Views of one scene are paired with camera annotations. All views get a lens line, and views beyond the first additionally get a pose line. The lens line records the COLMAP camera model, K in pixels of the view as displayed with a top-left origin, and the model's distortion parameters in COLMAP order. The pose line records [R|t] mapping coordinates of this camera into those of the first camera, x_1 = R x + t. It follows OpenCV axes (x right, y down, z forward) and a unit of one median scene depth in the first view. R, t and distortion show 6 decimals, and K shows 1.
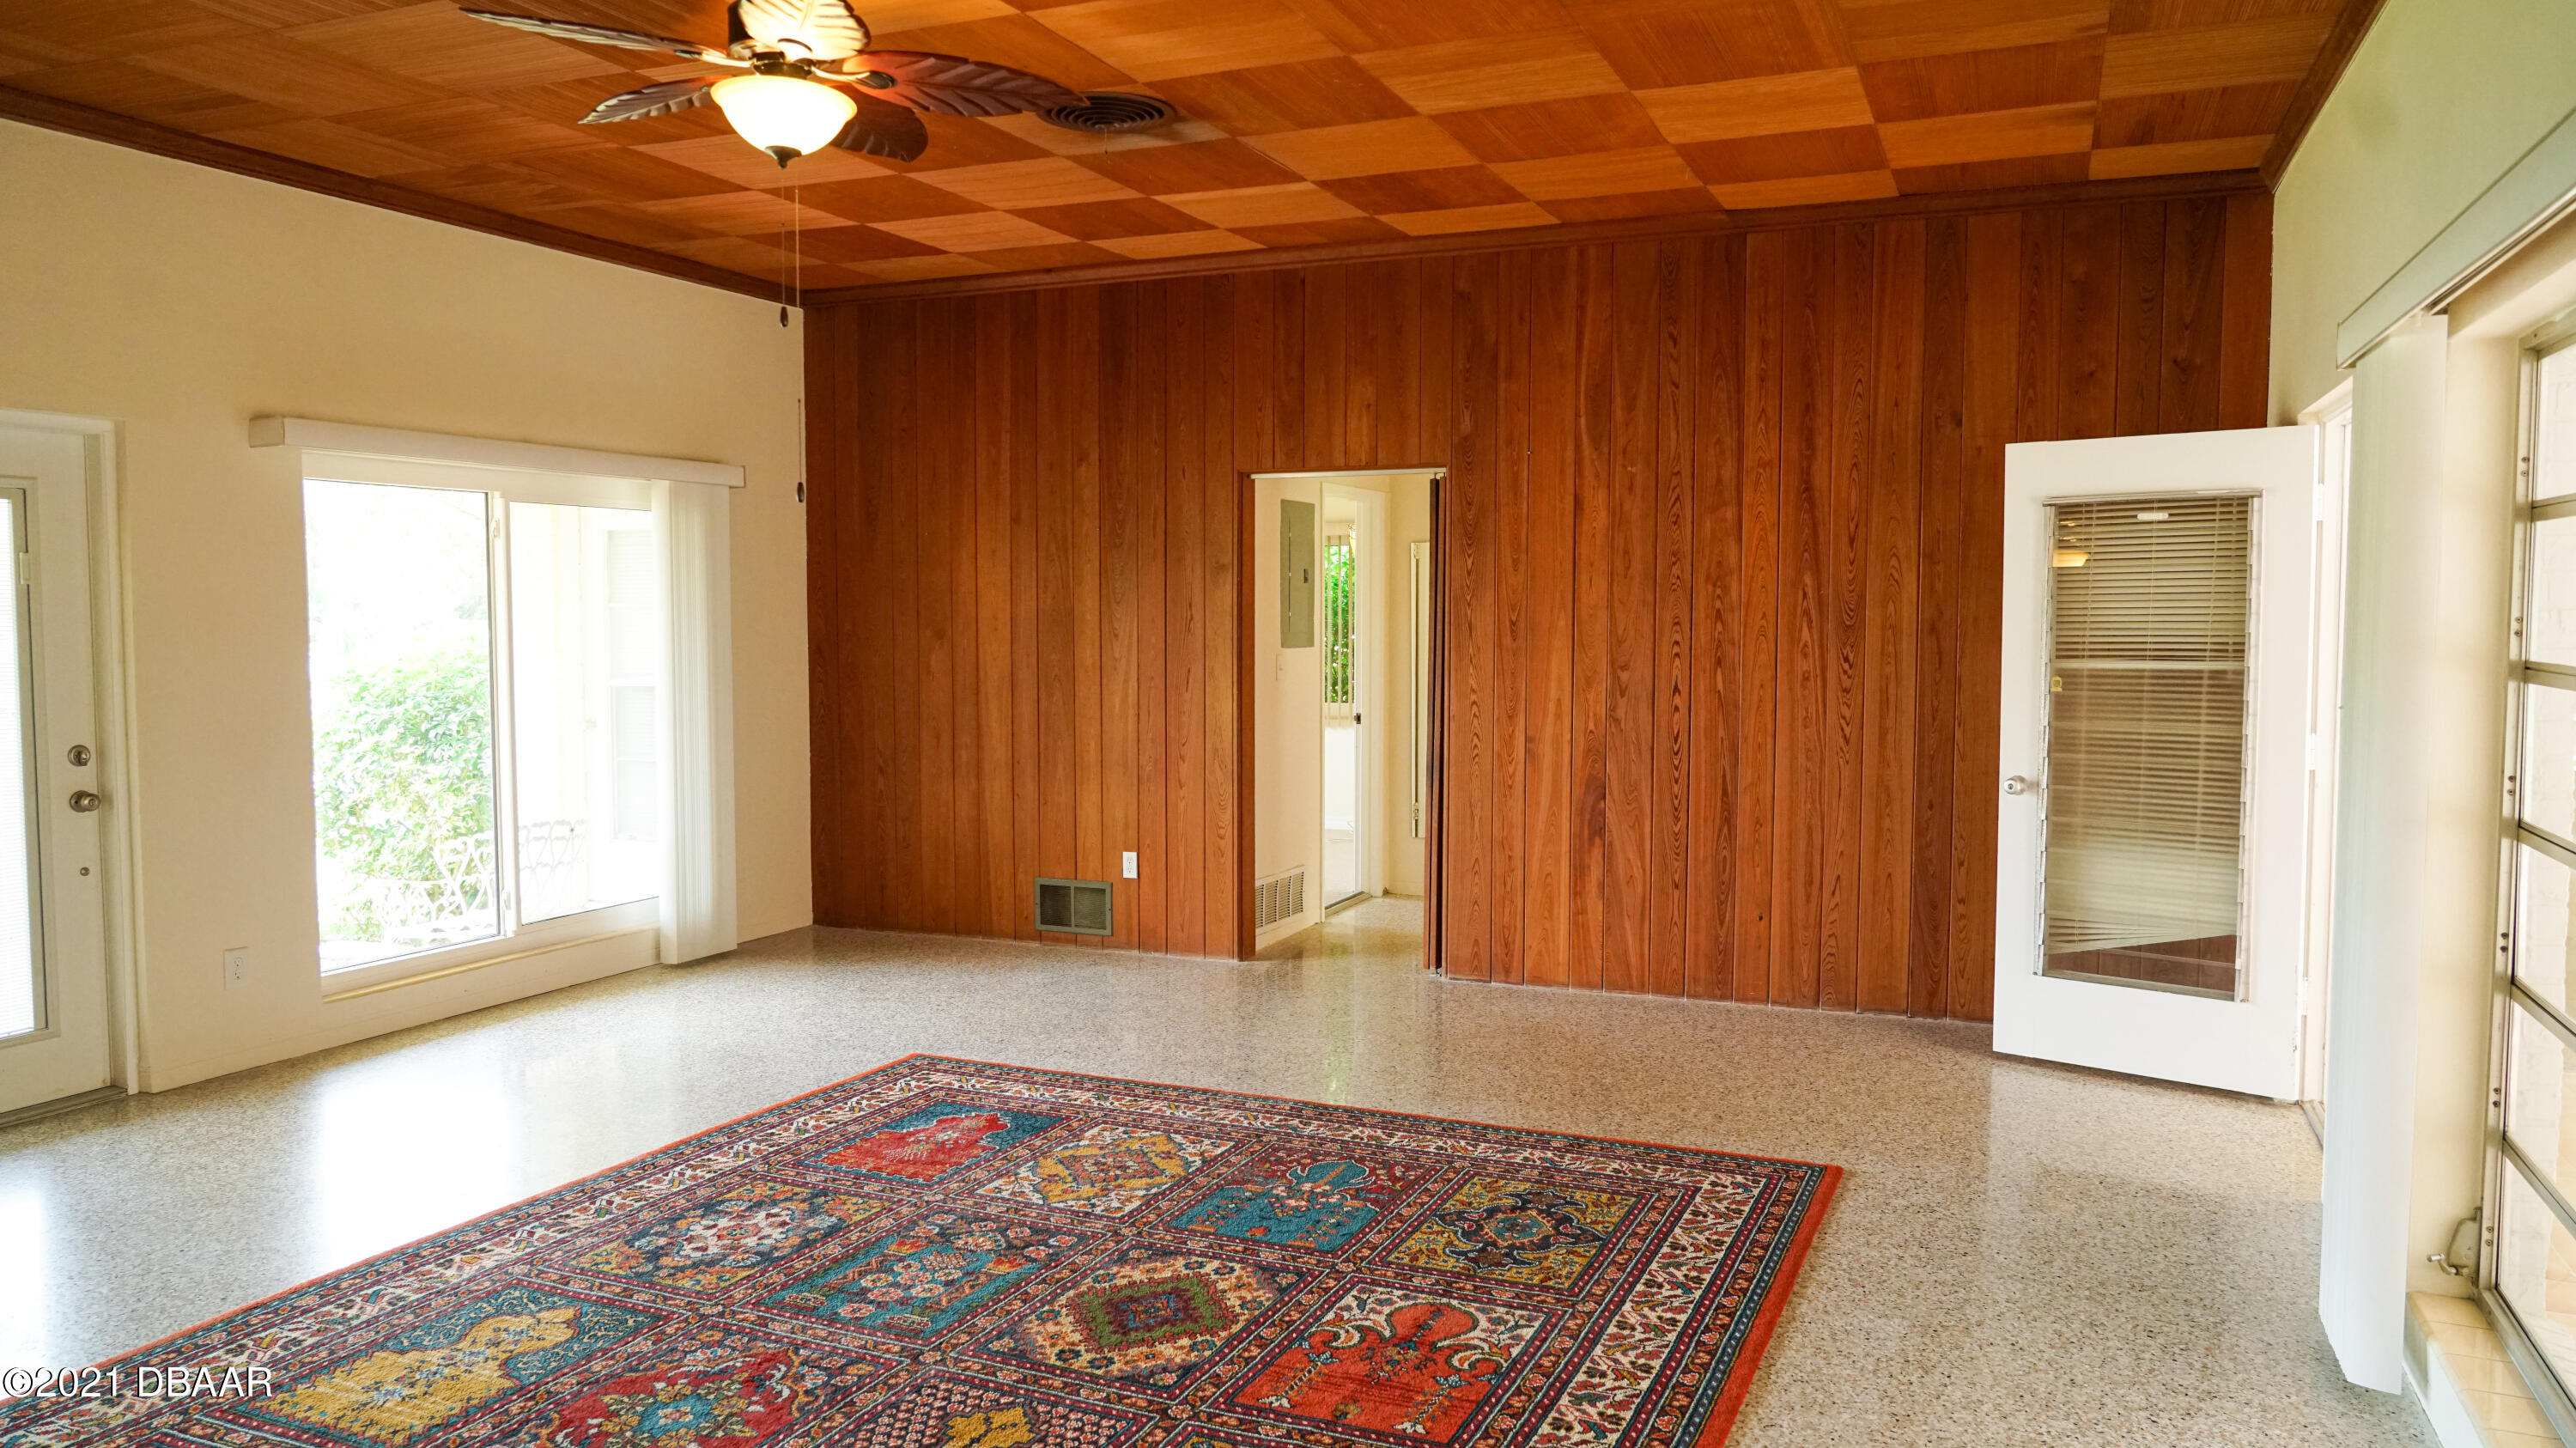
lens RADIAL K [[1749.0, 0, 1288.0], [0, 1749.0, 724.0], [0, 0, 1]] dist [-0.009077, 0.004310]
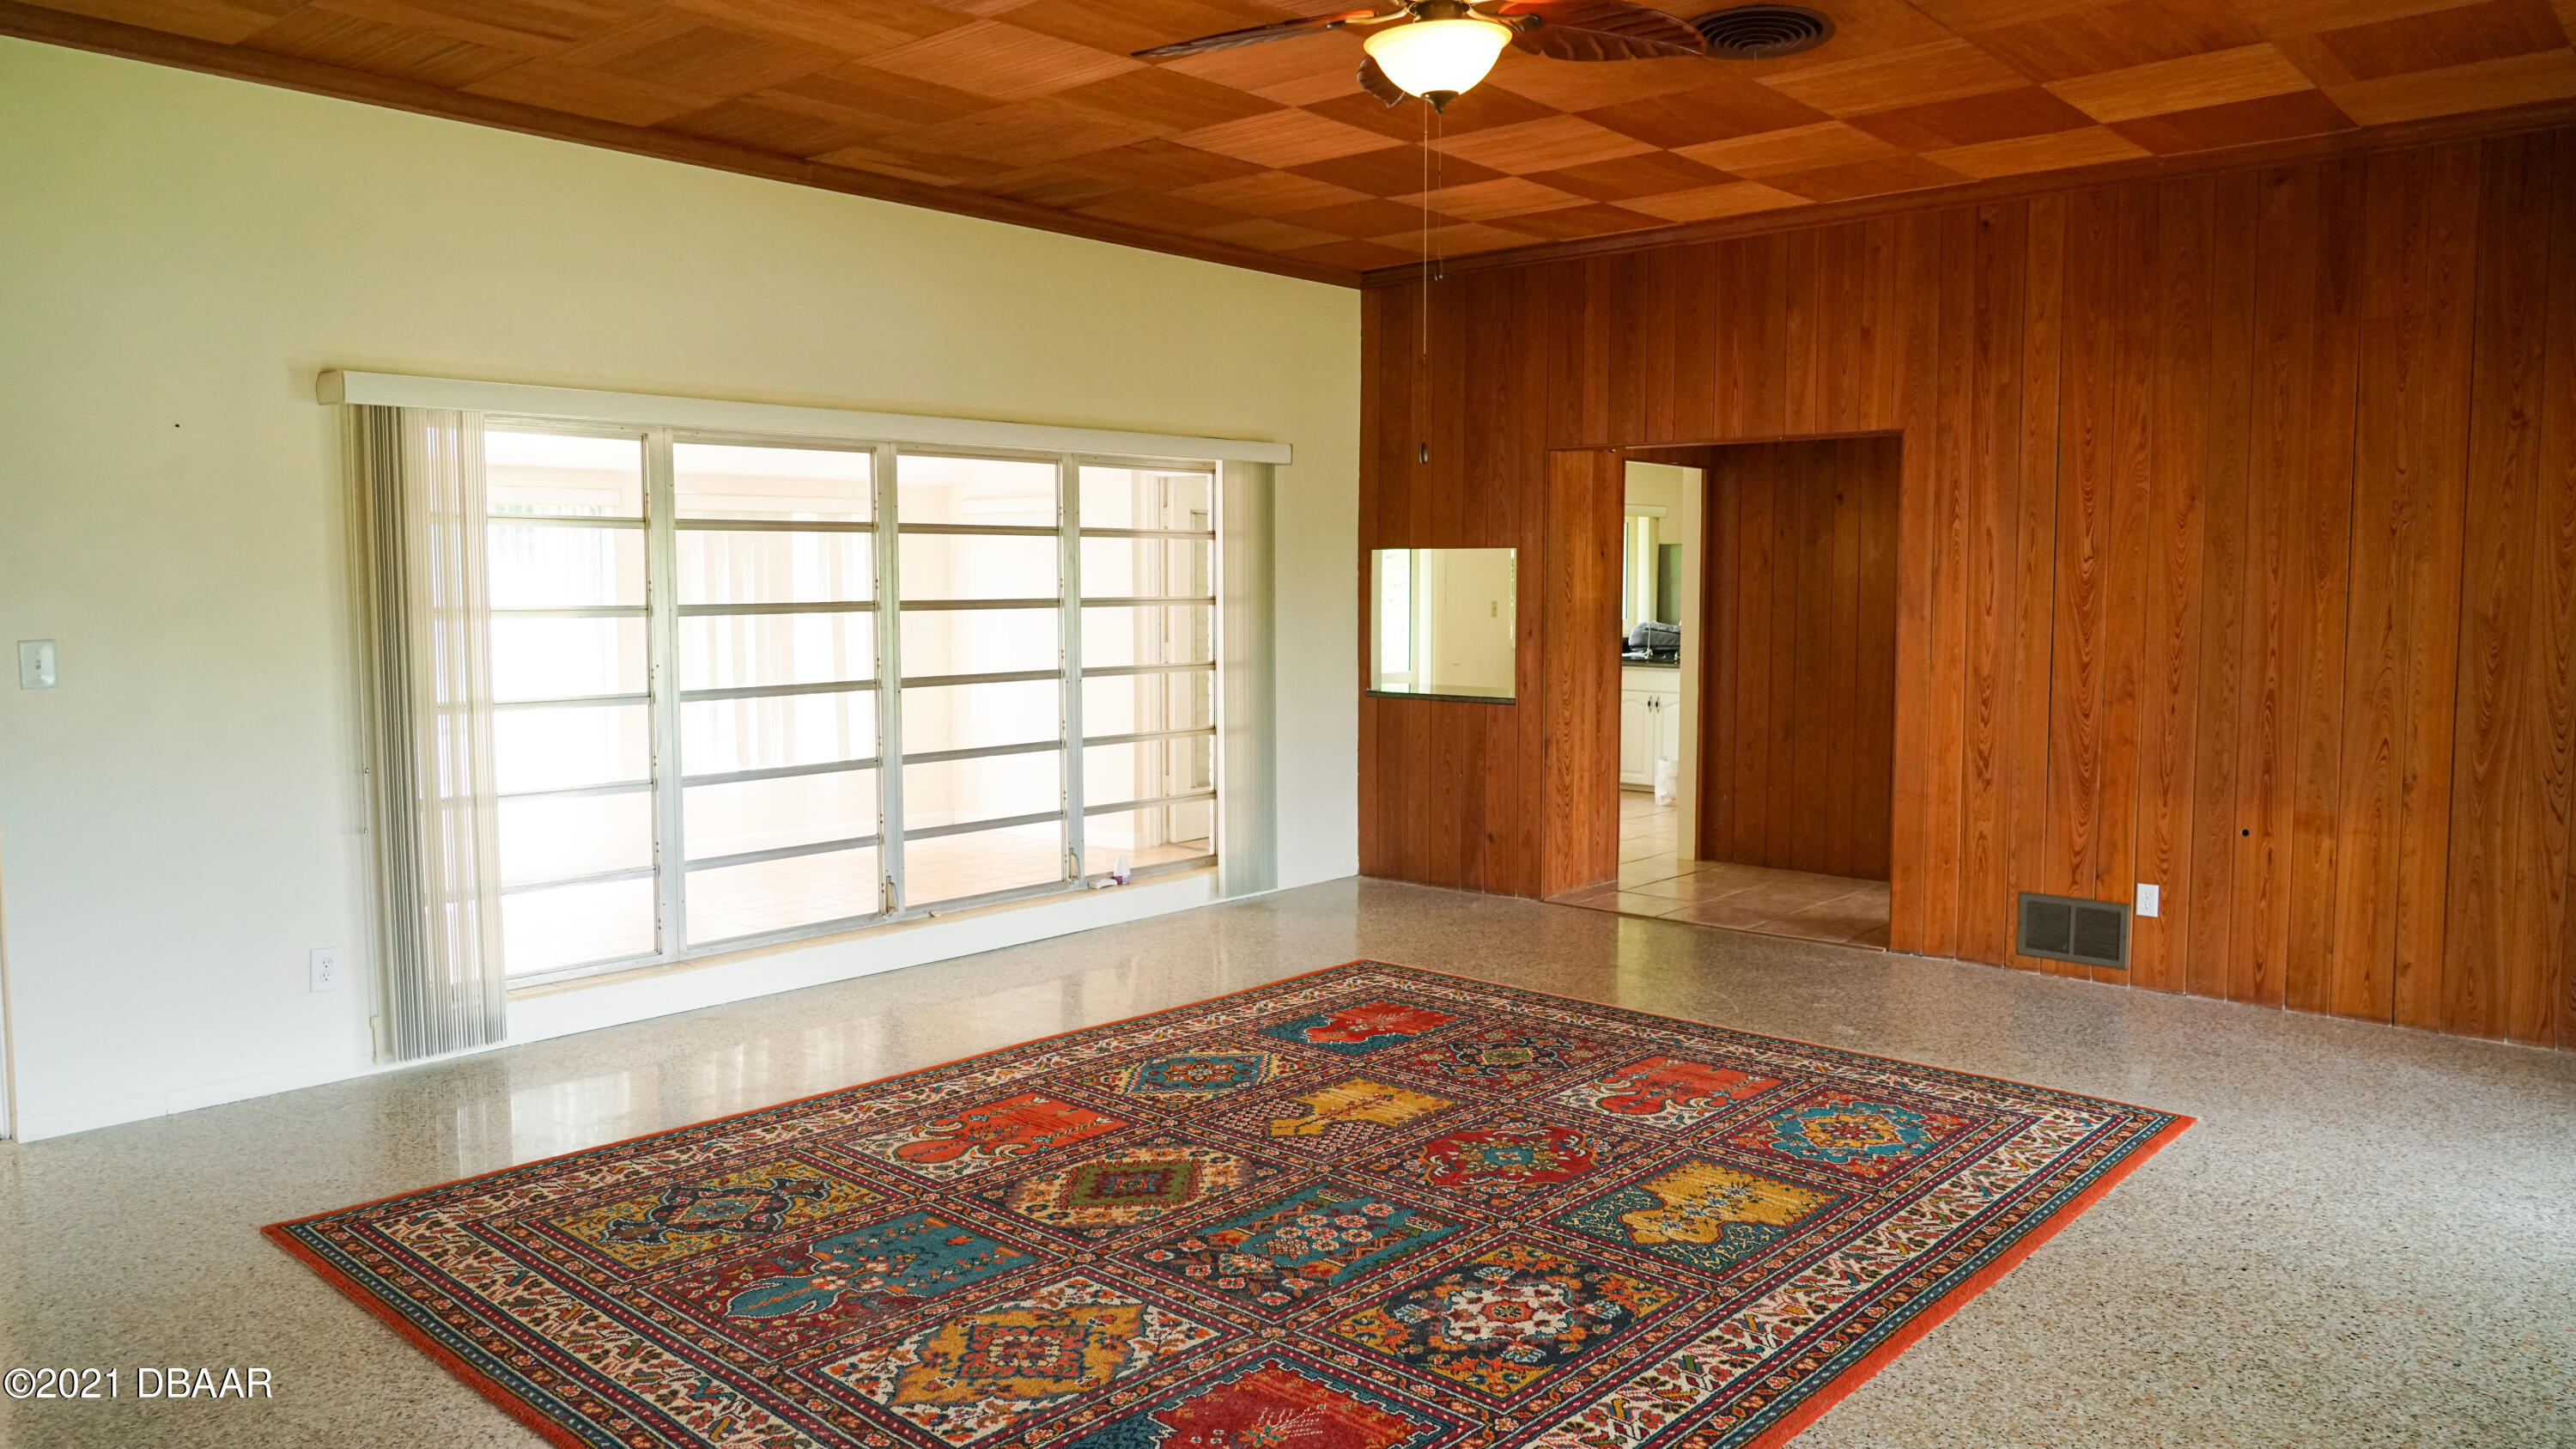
lens RADIAL K [[1749.1, 0, 1288.0], [0, 1749.1, 724.5], [0, 0, 1]] dist [-0.009077, 0.004310]
pose [[-0.950082, -0.025927, 0.310921, -0.486732], [0.021136, 0.988903, 0.147048, -0.122477], [-0.311283, 0.146280, -0.938991, 1.851248]]
